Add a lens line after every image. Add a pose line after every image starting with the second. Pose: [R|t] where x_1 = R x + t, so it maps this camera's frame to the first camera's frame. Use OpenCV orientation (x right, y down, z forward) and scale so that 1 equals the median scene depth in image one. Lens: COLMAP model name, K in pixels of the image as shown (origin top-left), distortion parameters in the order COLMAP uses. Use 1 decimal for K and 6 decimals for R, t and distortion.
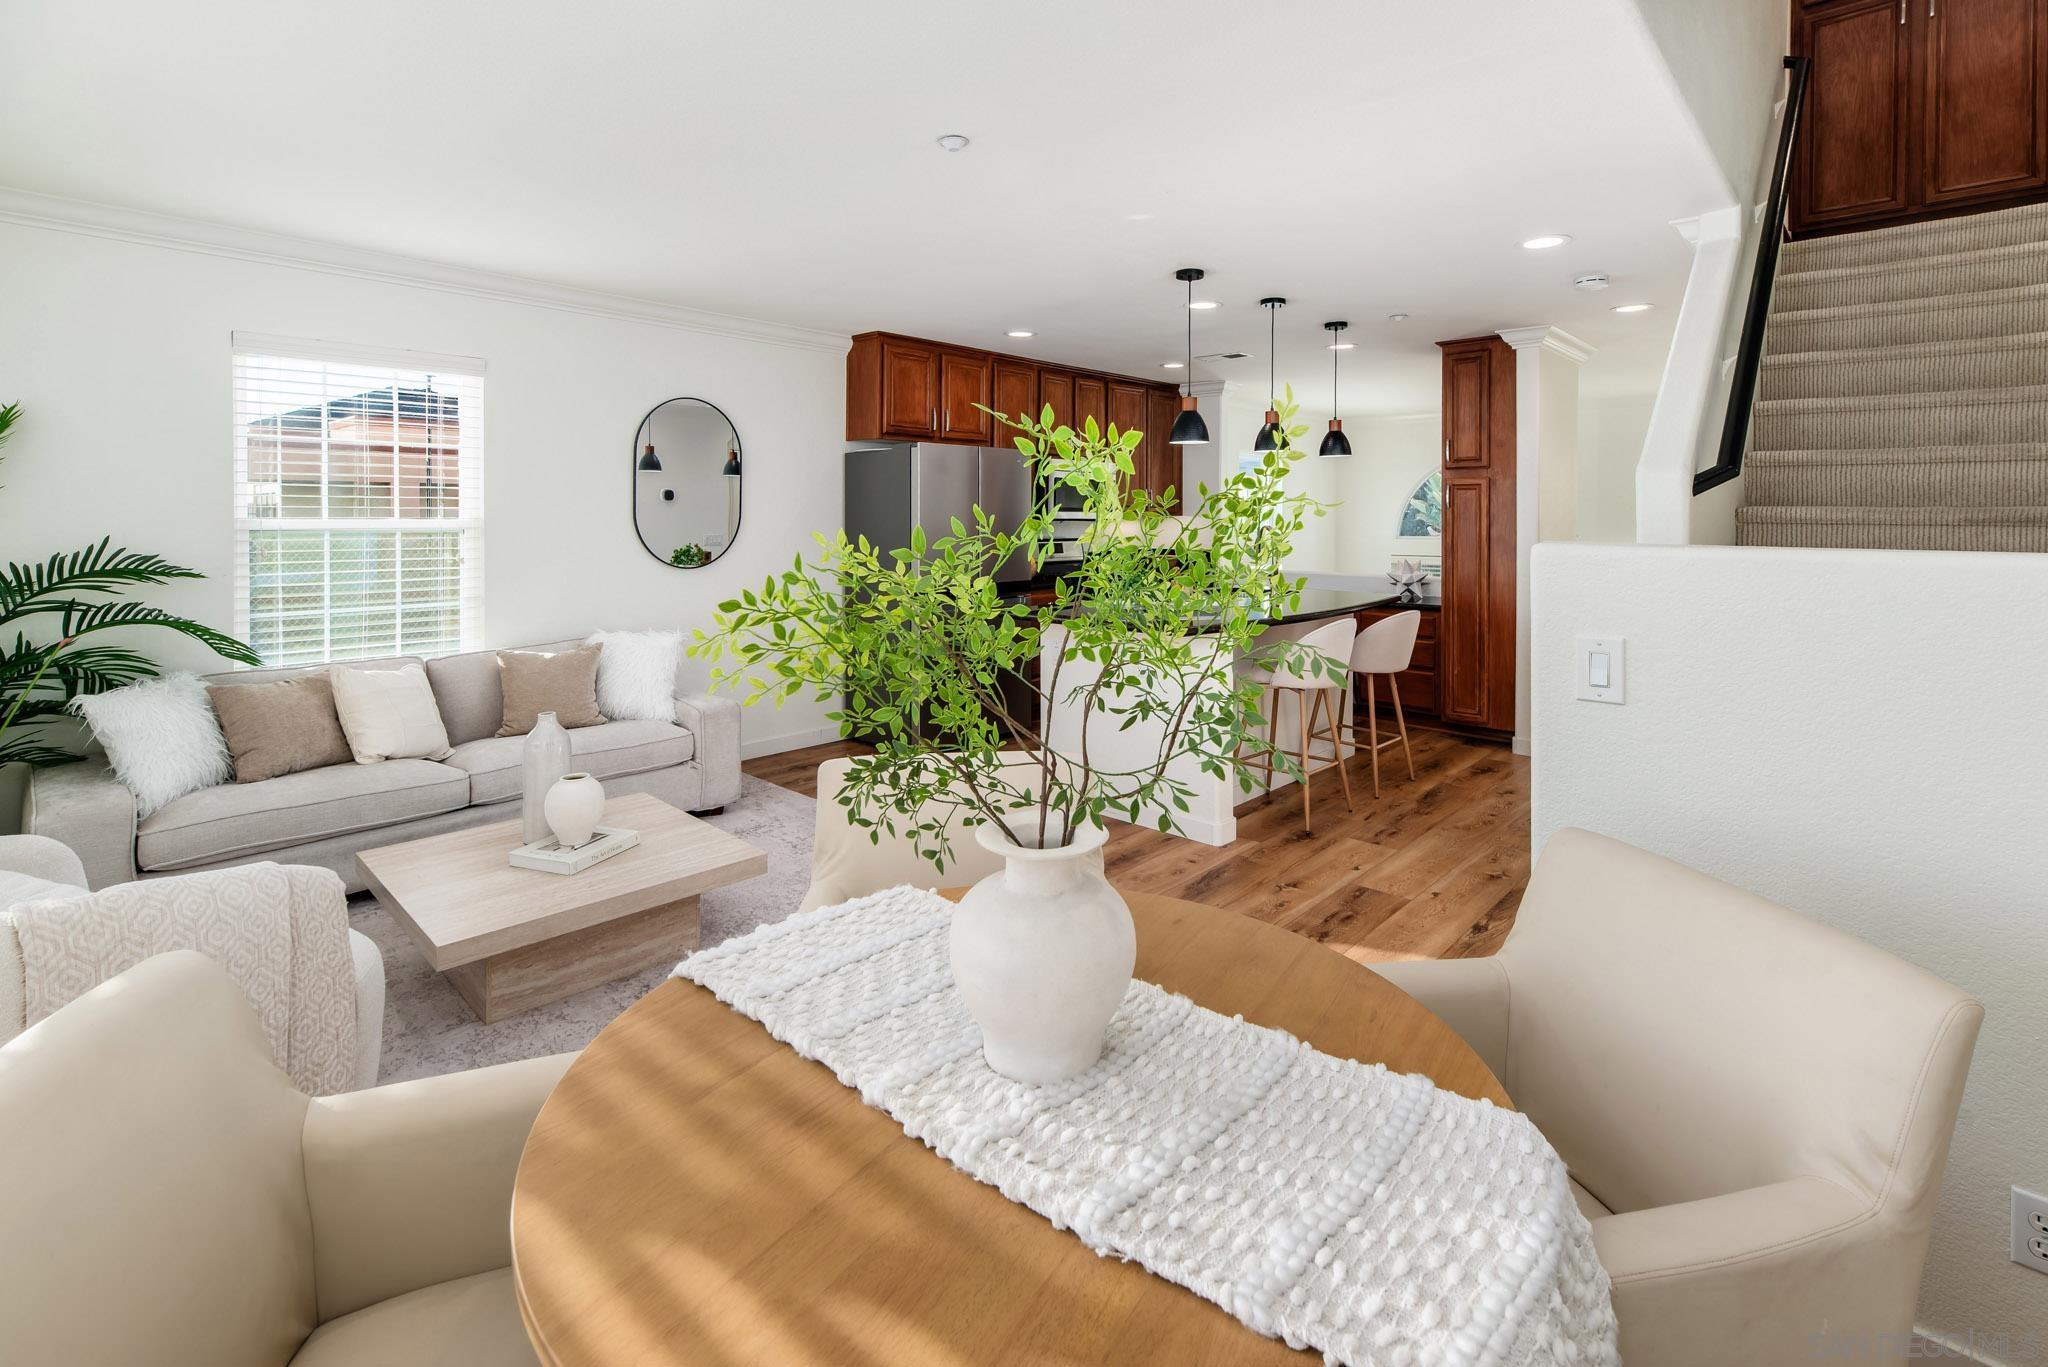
lens RADIAL K [[932.1, 0, 1031.1], [0, 932.1, 541.4], [0, 0, 1]] dist [0.006657, 0.001158]
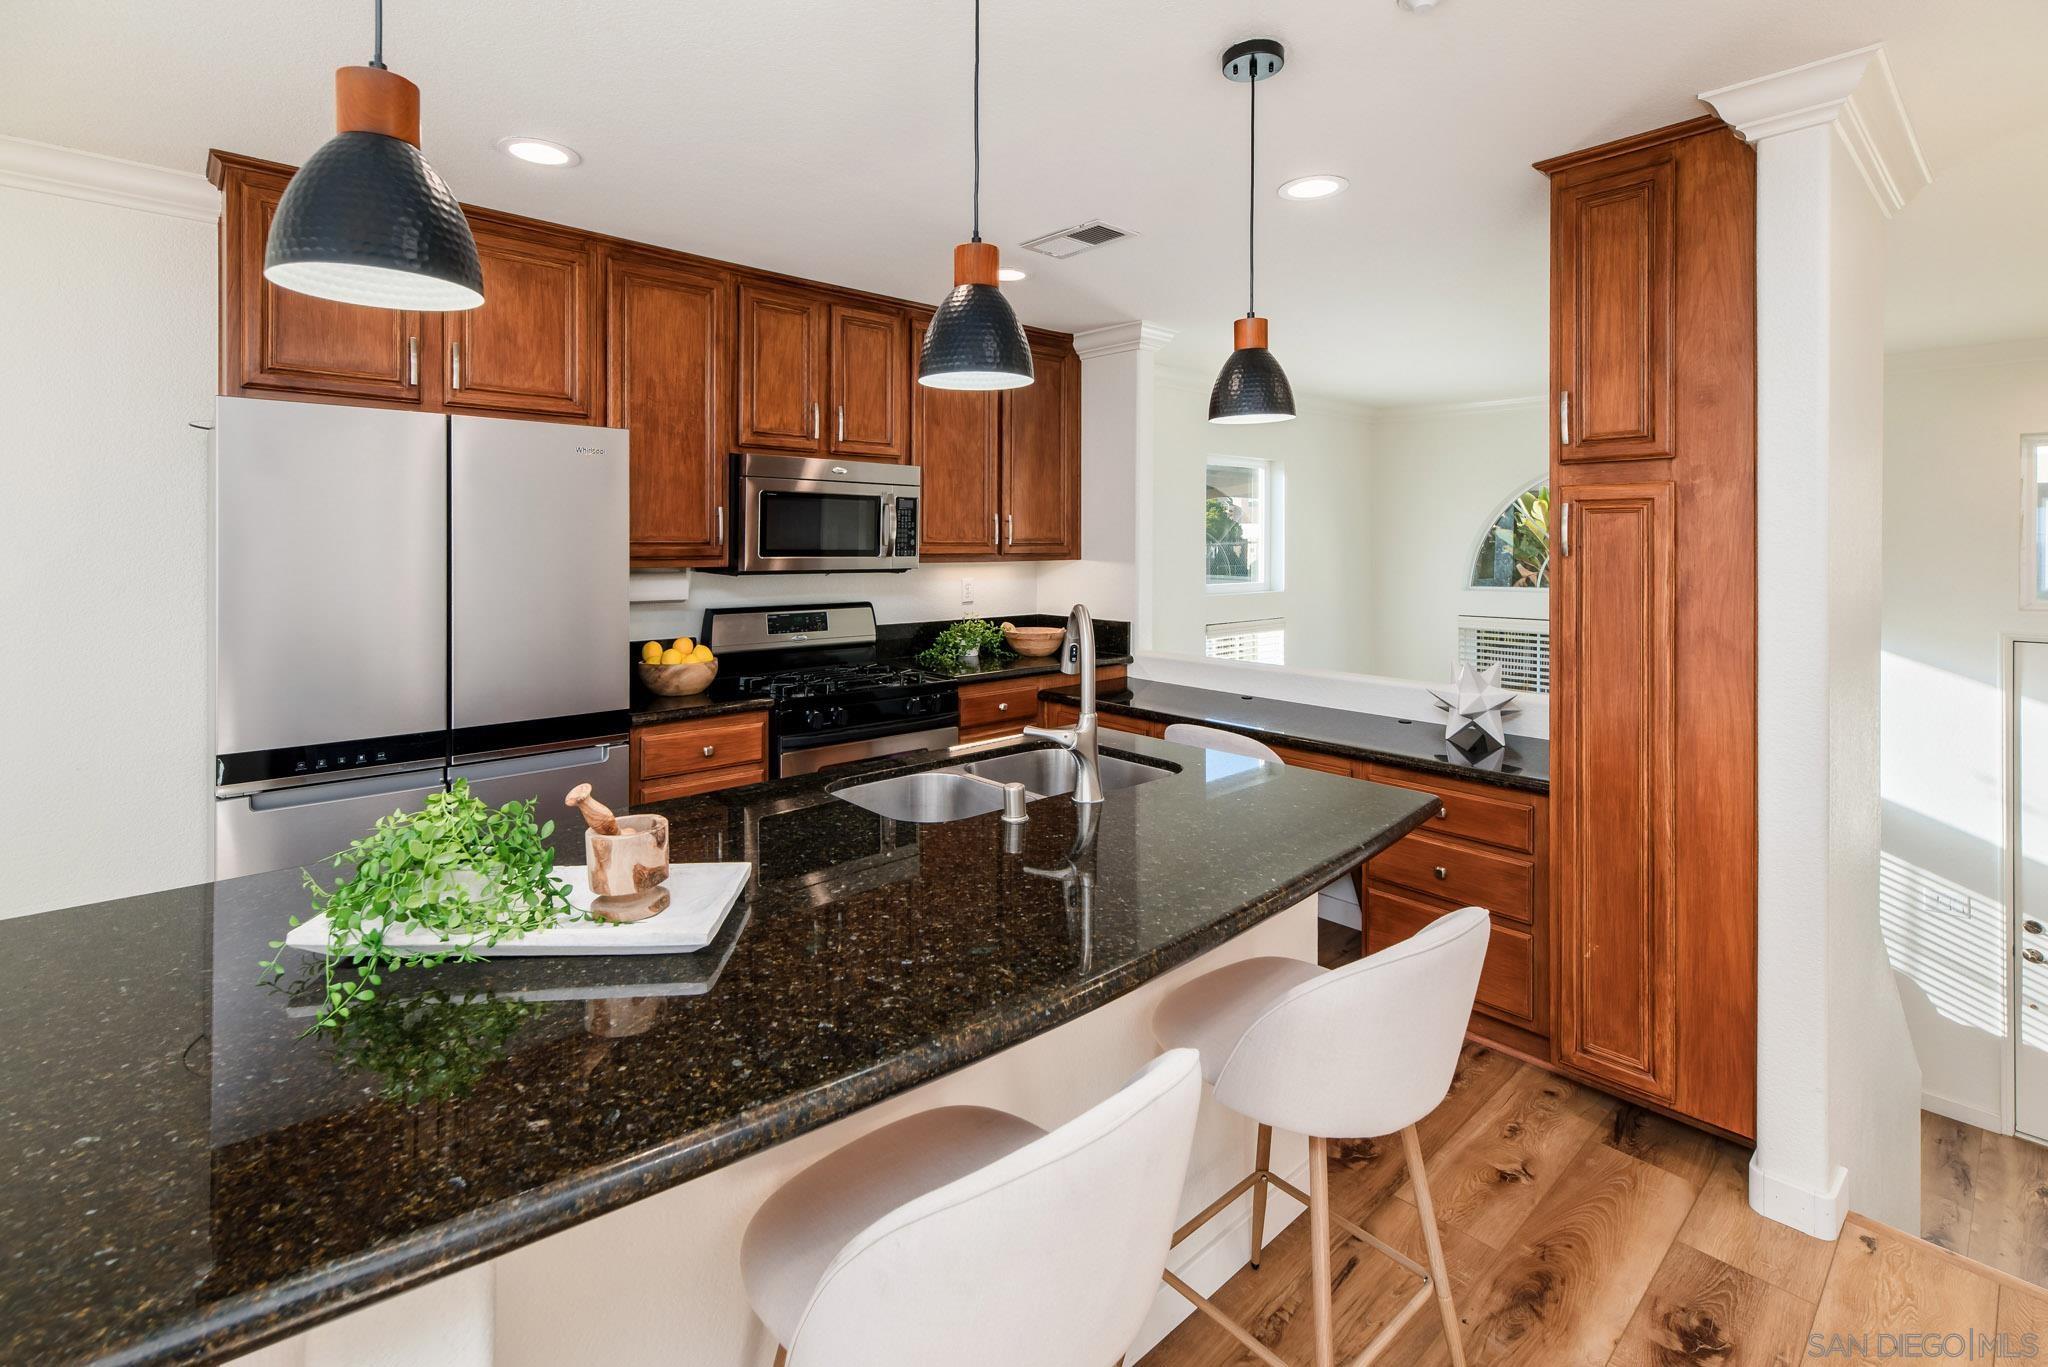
lens RADIAL K [[932.1, 0, 1027.5], [0, 932.1, 559.7], [0, 0, 1]] dist [0.006657, 0.001158]
pose [[0.996764, 0.003307, -0.080321, 0.248232], [-0.004243, 0.999925, -0.011480, -0.029266], [0.080277, 0.011784, 0.996703, 0.583188]]
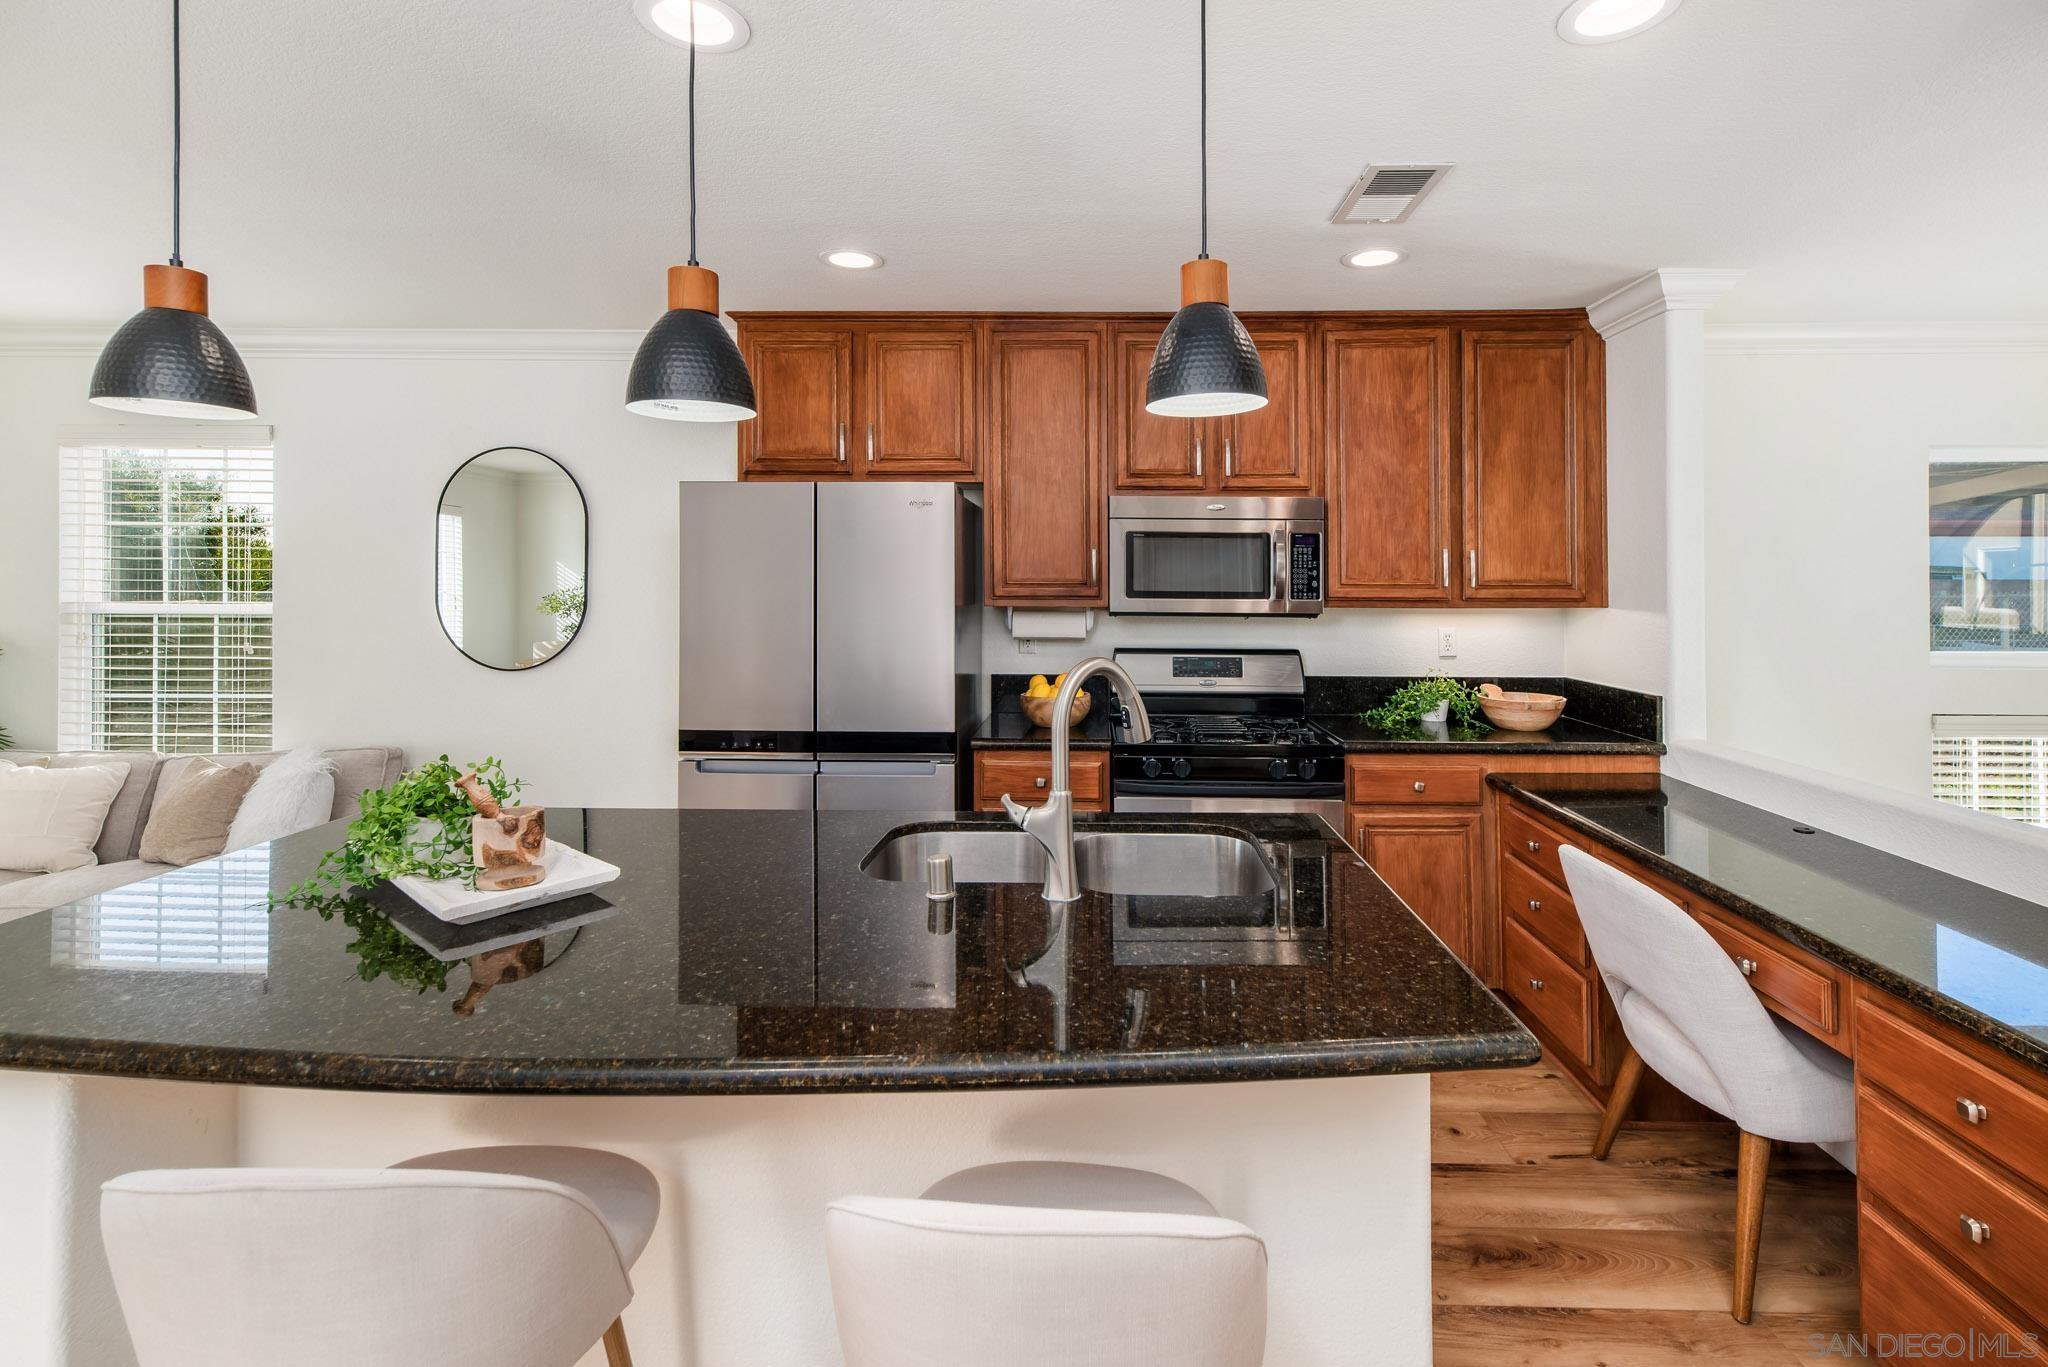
lens RADIAL K [[932.1, 0, 1096.5], [0, 932.1, 571.3], [0, 0, 1]] dist [0.006657, 0.001158]
pose [[0.665841, -0.010990, -0.746013, 0.467885], [-0.024992, 0.999002, -0.037024, -0.031442], [0.745675, 0.043297, 0.664901, 0.753918]]
